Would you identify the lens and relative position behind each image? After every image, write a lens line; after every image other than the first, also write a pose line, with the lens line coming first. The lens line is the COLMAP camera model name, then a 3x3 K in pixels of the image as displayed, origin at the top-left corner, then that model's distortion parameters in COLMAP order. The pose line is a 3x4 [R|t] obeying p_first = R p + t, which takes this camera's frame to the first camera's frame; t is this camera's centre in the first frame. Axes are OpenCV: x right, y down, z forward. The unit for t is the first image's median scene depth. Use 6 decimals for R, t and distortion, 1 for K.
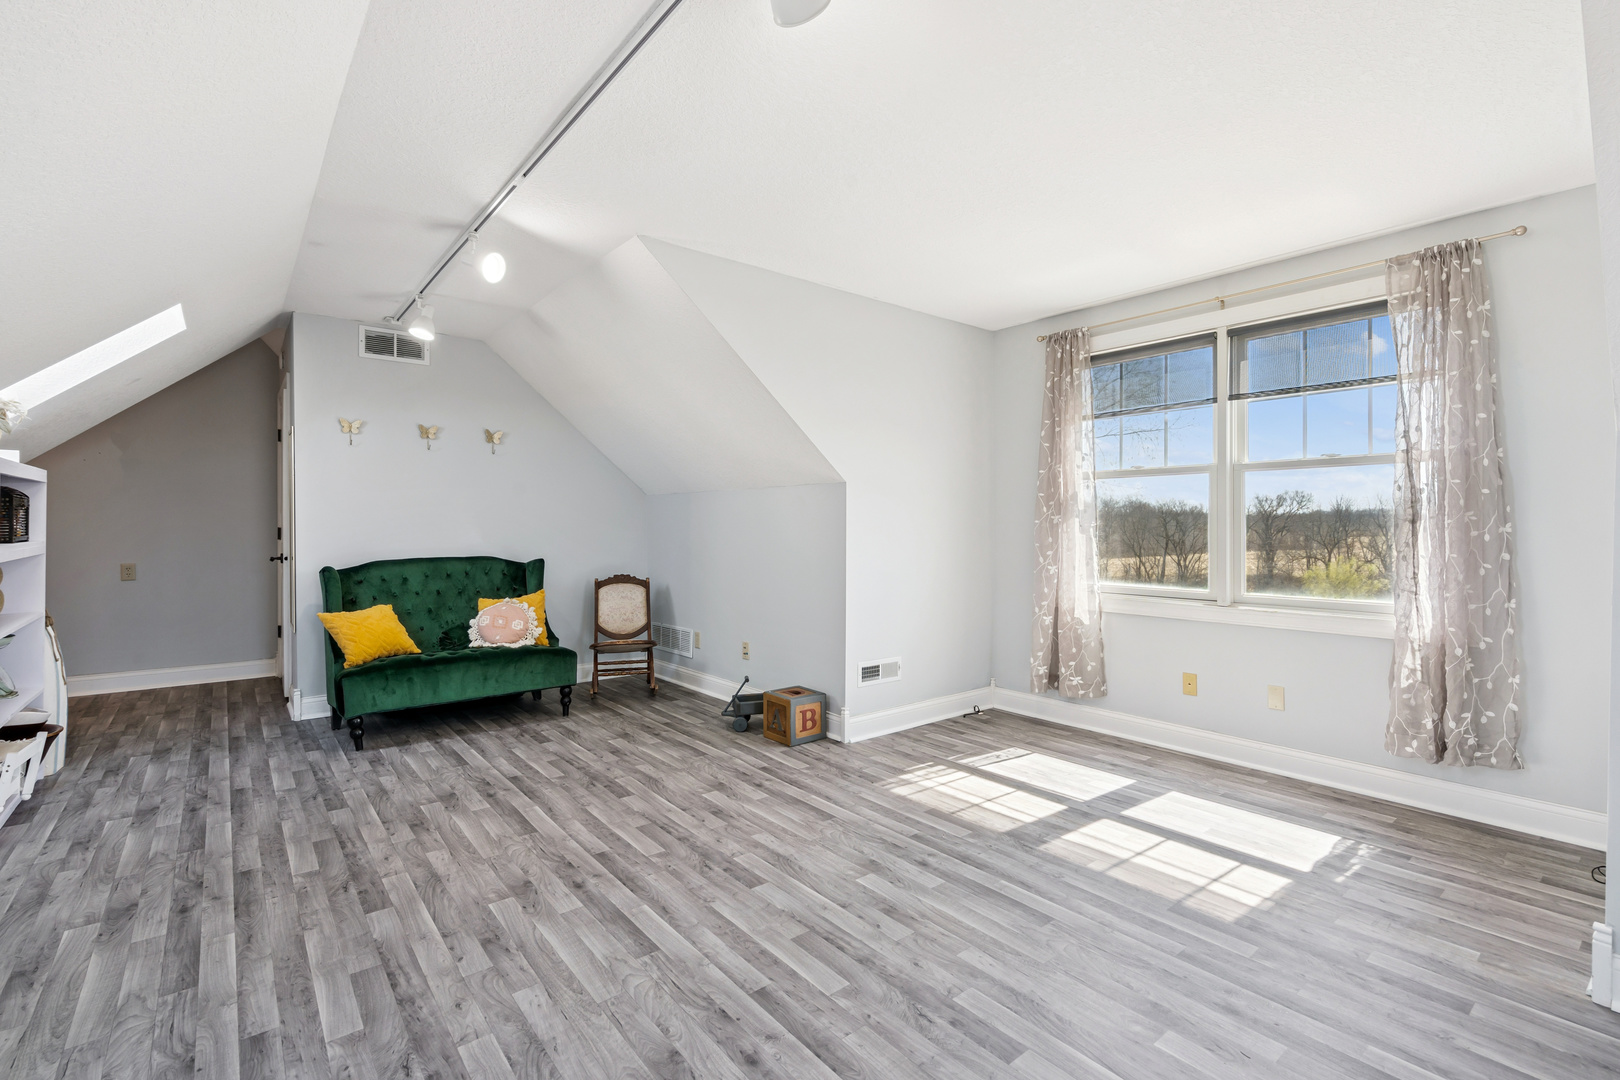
lens RADIAL K [[733.8, 0, 811.7], [0, 733.8, 533.1], [0, 0, 1]] dist [-0.002188, 0.000114]
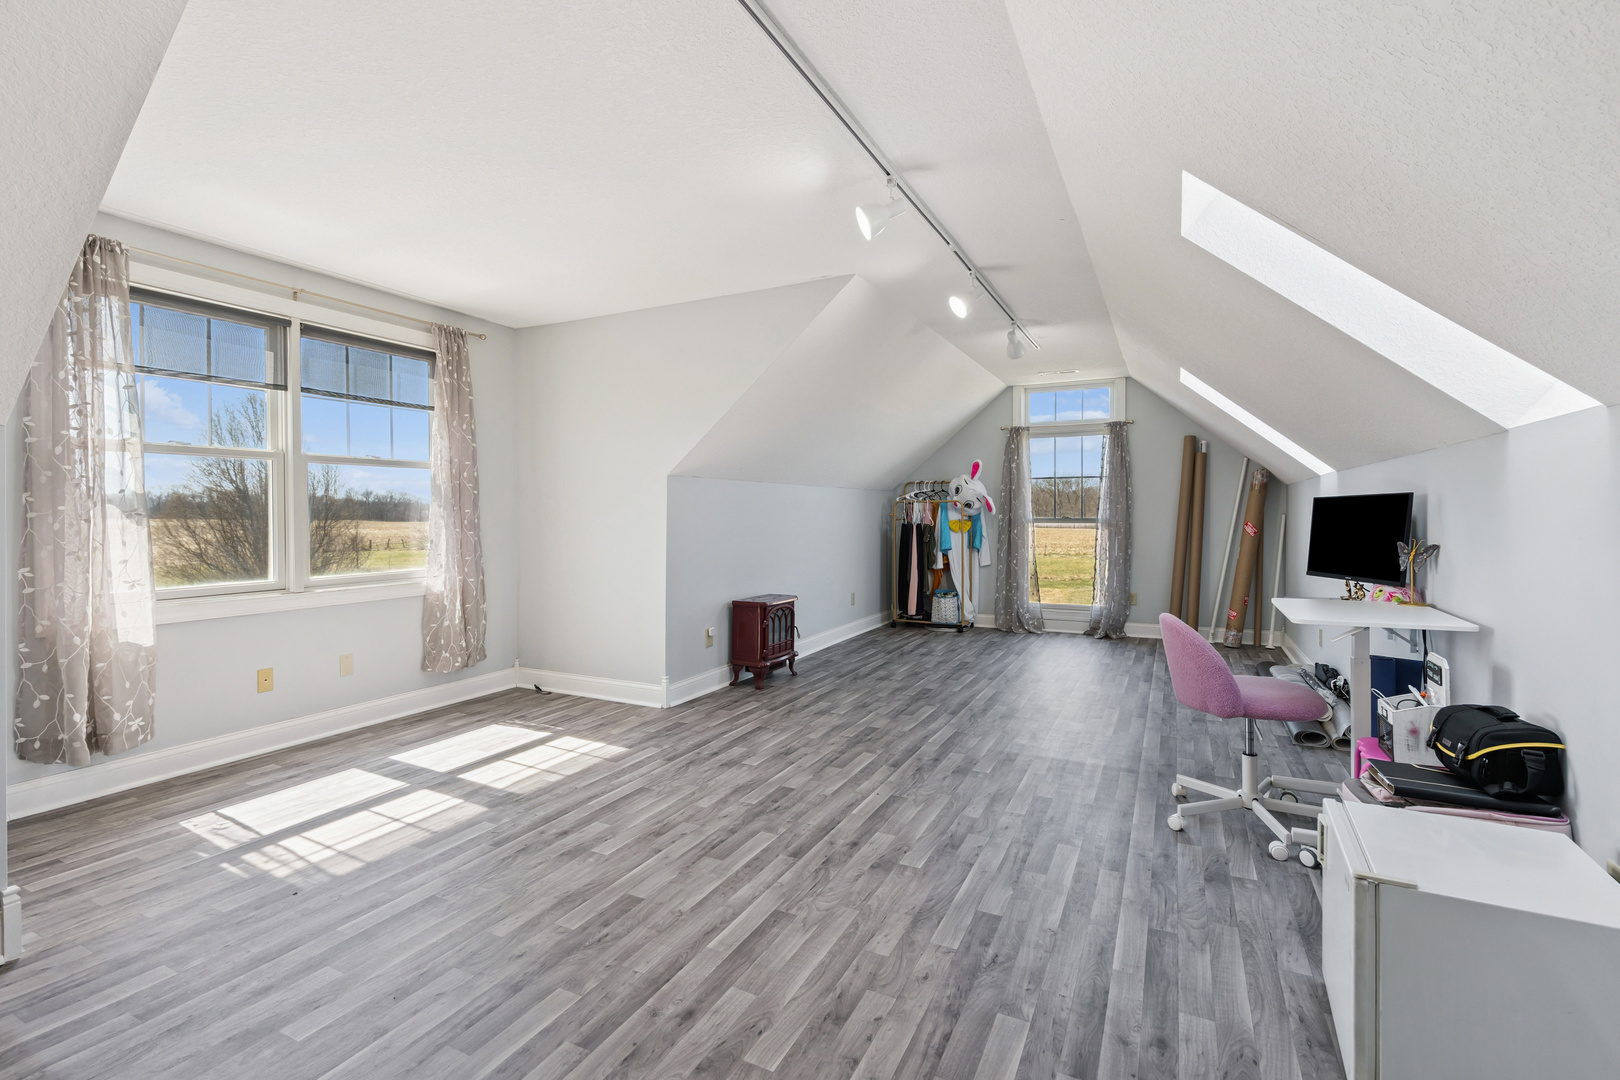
lens RADIAL K [[733.8, 0, 811.7], [0, 733.8, 533.1], [0, 0, 1]] dist [-0.002188, 0.000114]
pose [[-0.419033, -0.025091, 0.907624, -0.758259], [0.009562, 0.999441, 0.032044, -0.010023], [-0.907921, 0.022106, -0.418558, 0.886292]]
